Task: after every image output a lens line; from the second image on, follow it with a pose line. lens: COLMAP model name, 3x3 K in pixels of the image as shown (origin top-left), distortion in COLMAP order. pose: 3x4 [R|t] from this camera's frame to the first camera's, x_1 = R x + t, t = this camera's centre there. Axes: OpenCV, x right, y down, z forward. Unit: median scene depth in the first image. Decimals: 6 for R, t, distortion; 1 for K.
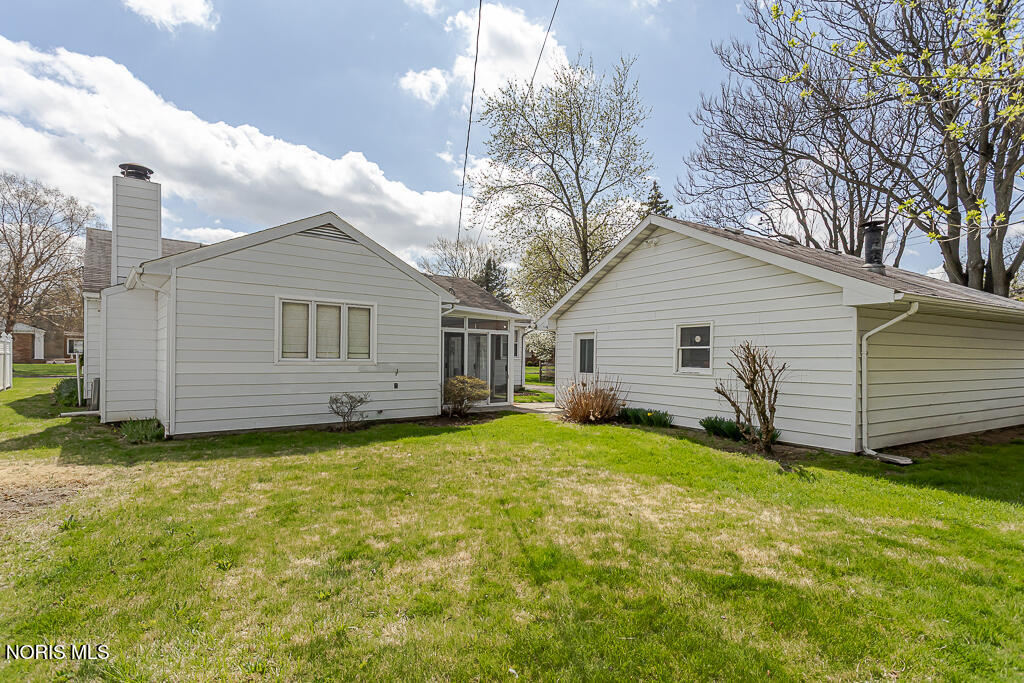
lens RADIAL K [[526.6, 0, 505.6], [0, 526.6, 345.0], [0, 0, 1]] dist [0.014373, -0.000451]
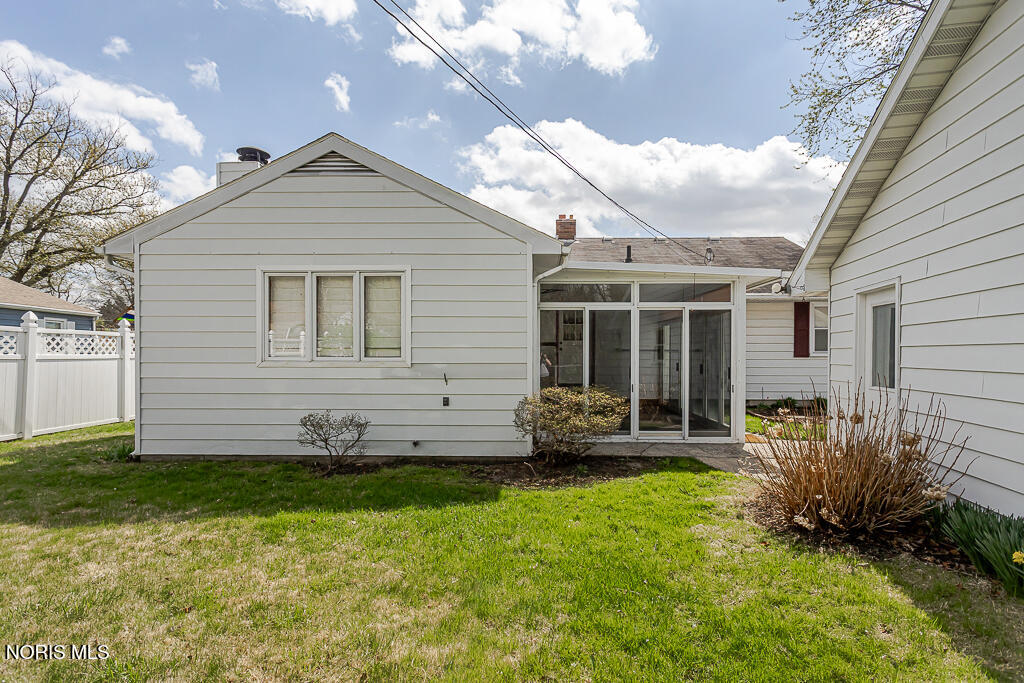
lens RADIAL K [[526.6, 0, 505.6], [0, 526.6, 345.0], [0, 0, 1]] dist [0.014373, -0.000451]
pose [[0.770477, -0.012275, -0.637349, 0.237467], [0.018732, 0.999819, 0.003389, 0.011243], [0.637192, -0.014551, 0.770568, 0.594448]]
